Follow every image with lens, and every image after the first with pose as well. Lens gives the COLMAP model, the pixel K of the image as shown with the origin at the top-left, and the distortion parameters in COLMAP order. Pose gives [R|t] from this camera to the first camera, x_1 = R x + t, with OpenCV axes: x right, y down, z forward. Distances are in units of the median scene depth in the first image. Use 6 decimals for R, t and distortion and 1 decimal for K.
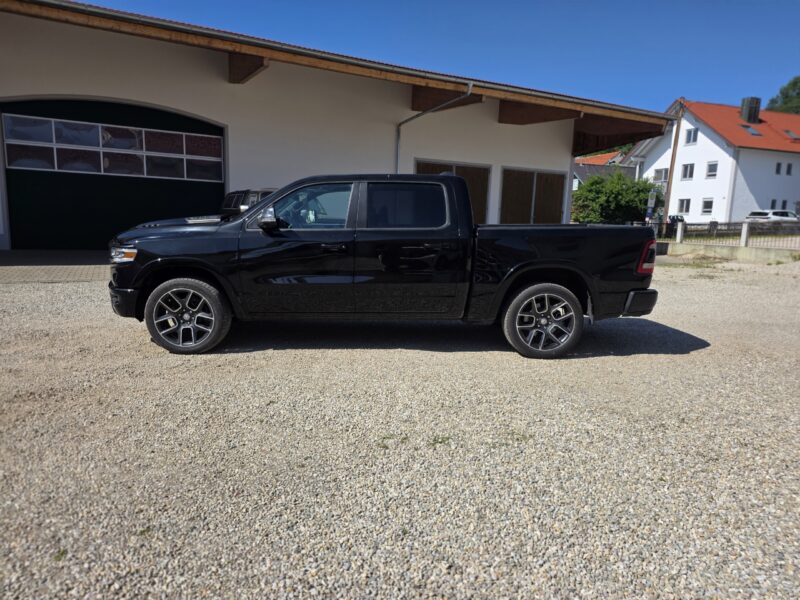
lens RADIAL K [[543.3, 0, 392.3], [0, 543.3, 296.4], [0, 0, 1]] dist [0.050003, -0.032660]
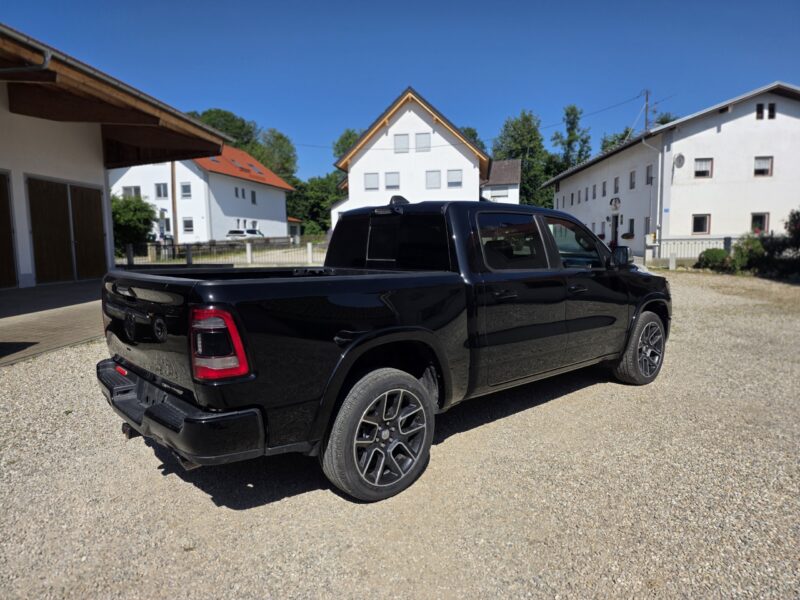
lens RADIAL K [[543.3, 0, 396.3], [0, 543.3, 293.7], [0, 0, 1]] dist [0.050003, -0.032660]
pose [[0.519575, -0.118693, 0.846141, -0.262873], [0.147435, 0.987904, 0.048046, -0.066529], [-0.841609, 0.099787, 0.530790, 0.318593]]
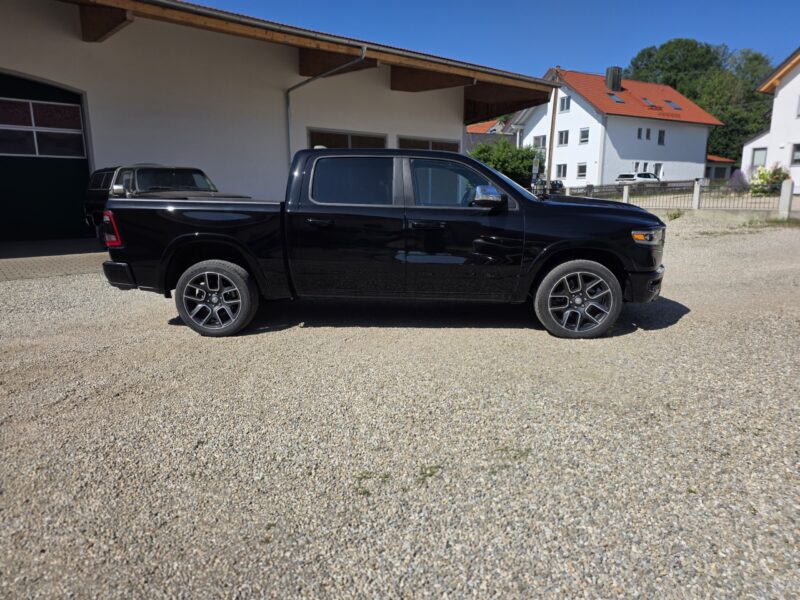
lens RADIAL K [[543.3, 0, 392.4], [0, 543.3, 293.7], [0, 0, 1]] dist [0.050003, -0.032660]
pose [[0.978171, -0.074297, 0.194065, -0.025956], [0.065308, 0.996493, 0.052320, -0.012154], [-0.197271, -0.038504, 0.979593, 0.054184]]
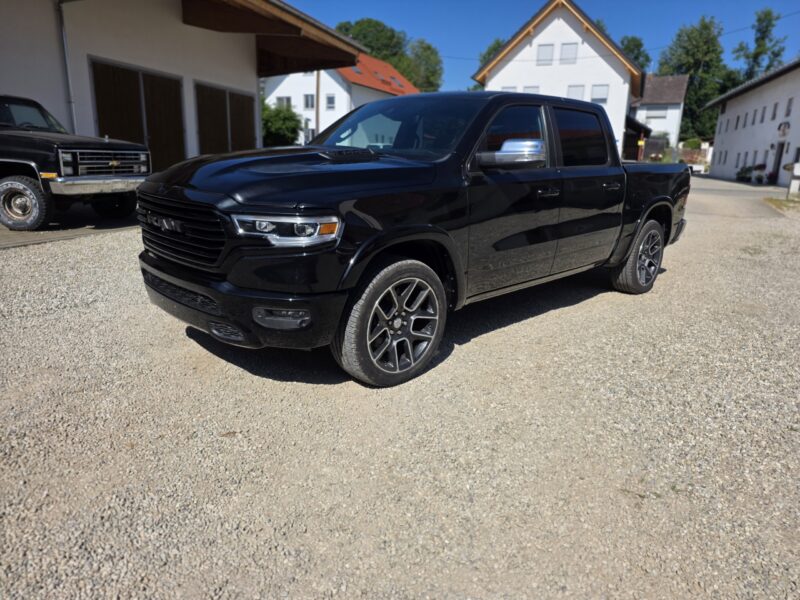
lens RADIAL K [[543.3, 0, 400.6], [0, 543.3, 301.6], [0, 0, 1]] dist [0.050003, -0.032660]
pose [[0.716302, -0.175323, 0.675406, -0.296388], [0.078925, 0.982066, 0.171223, -0.033949], [-0.693313, -0.069341, 0.717293, 0.217329]]
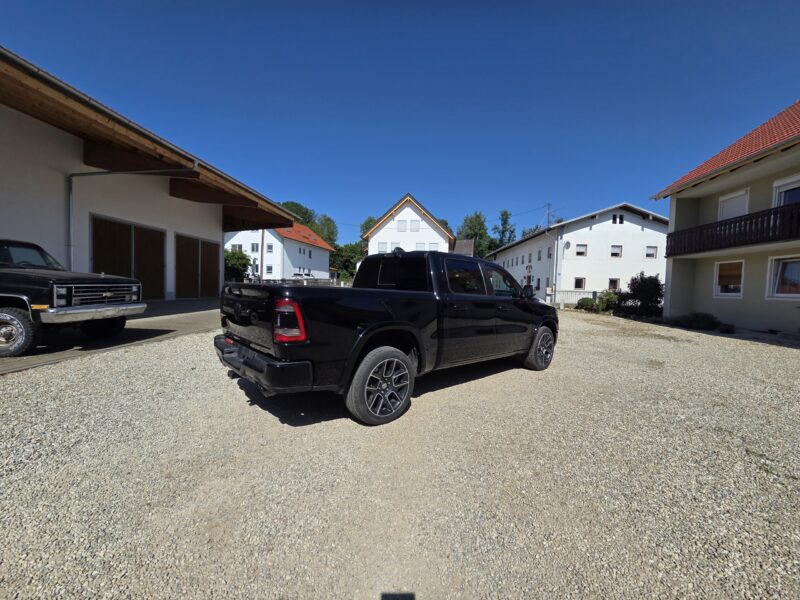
lens RADIAL K [[337.1, 0, 398.6], [0, 337.1, 299.1], [0, 0, 1]] dist [-0.003281, 0.001549]
pose [[0.513957, -0.043043, 0.856735, -0.272966], [0.098919, 0.995052, -0.009350, -0.054690], [-0.852093, 0.089553, 0.515672, 0.314386]]
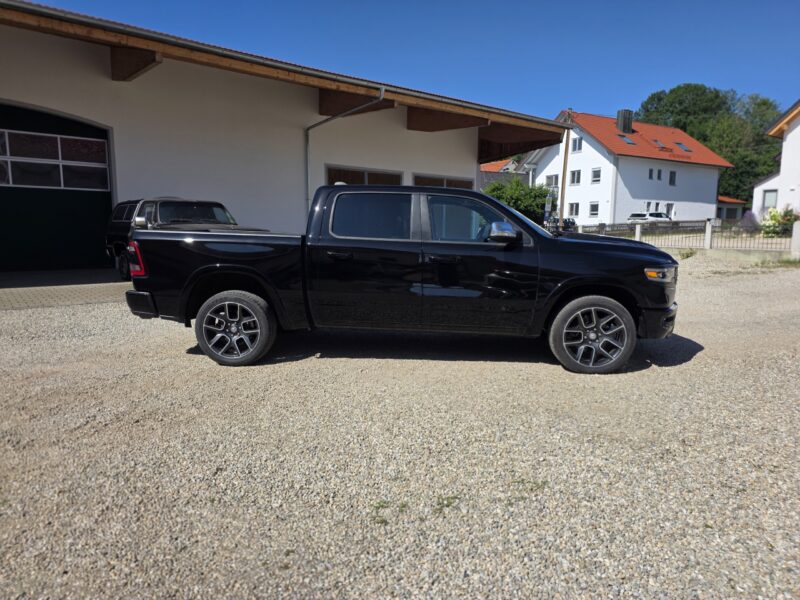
lens RADIAL K [[543.3, 0, 399.9], [0, 543.3, 294.0], [0, 0, 1]] dist [0.050003, -0.032660]
pose [[0.980778, -0.047140, 0.189347, -0.030162], [0.050161, 0.998678, -0.011192, -0.011010], [-0.188569, 0.020475, 0.981846, 0.048477]]
